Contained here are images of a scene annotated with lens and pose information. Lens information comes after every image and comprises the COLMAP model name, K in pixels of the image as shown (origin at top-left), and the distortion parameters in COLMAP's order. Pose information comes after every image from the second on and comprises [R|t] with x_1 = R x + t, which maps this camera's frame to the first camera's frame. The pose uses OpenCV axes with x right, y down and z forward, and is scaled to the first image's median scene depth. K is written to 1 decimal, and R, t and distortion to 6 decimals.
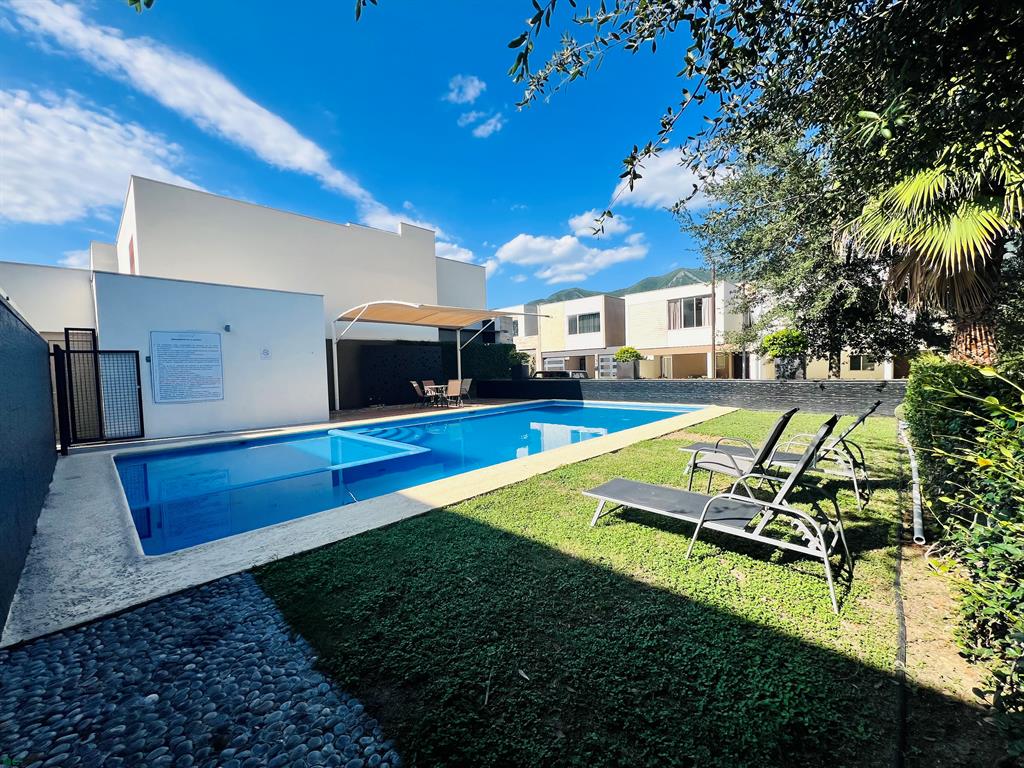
lens RADIAL K [[410.4, 0, 512.0], [0, 410.4, 384.0], [0, 0, 1]] dist [-0.040156, -0.000047]
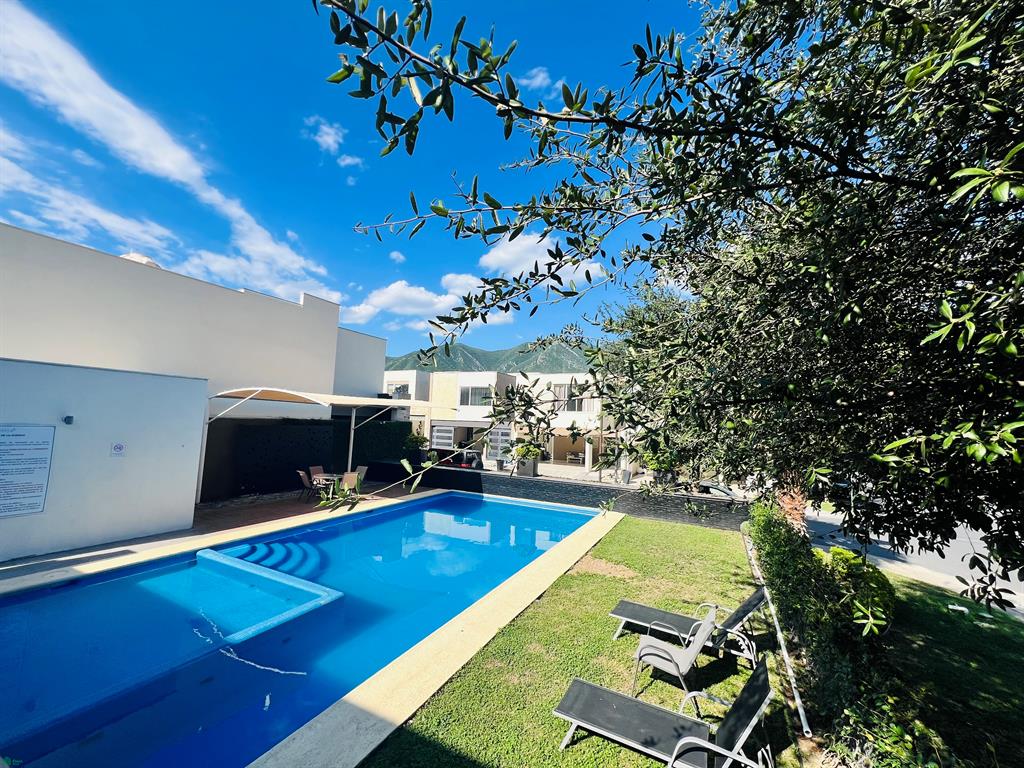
lens RADIAL K [[404.6, 0, 526.2], [0, 404.6, 381.4], [0, 0, 1]] dist [-0.030643, 0.000426]
pose [[0.944006, 0.100119, 0.314372, -0.059125], [-0.055511, 0.987460, -0.147790, -0.083122], [-0.325226, 0.122064, 0.937725, -0.007362]]
